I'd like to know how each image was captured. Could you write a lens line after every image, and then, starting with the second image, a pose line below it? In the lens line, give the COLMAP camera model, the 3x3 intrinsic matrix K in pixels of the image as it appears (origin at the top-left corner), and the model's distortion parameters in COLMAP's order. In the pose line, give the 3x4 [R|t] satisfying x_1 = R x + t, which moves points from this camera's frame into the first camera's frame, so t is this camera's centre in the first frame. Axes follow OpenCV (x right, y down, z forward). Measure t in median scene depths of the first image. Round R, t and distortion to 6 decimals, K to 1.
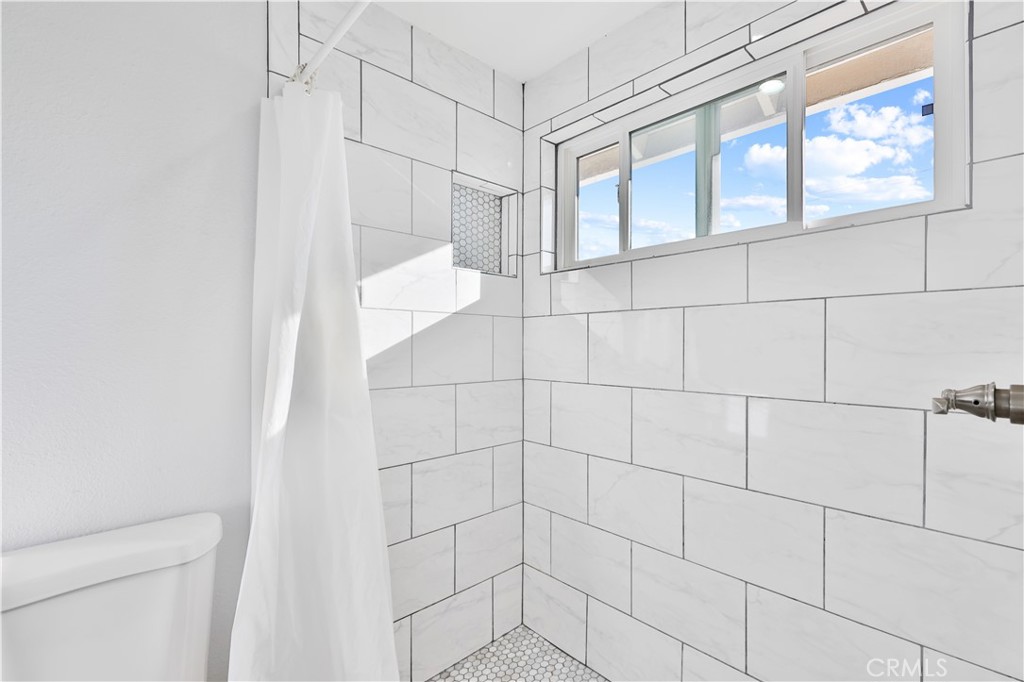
lens RADIAL K [[459.5, 0, 512.3], [0, 459.5, 346.4], [0, 0, 1]] dist [0.000081, -0.000919]
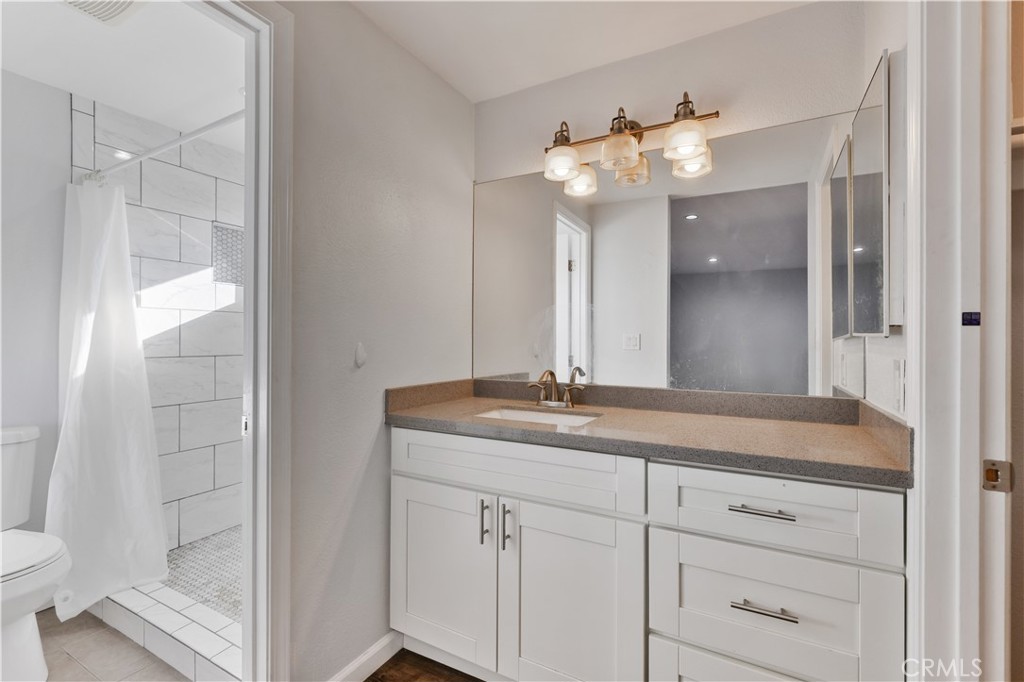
lens RADIAL K [[459.5, 0, 510.5], [0, 459.5, 340.6], [0, 0, 1]] dist [0.000081, -0.000919]
pose [[0.954234, 0.004567, 0.299028, 0.413256], [-0.005571, 0.999981, 0.002507, 0.020282], [-0.299011, -0.004058, 0.954241, -0.895649]]
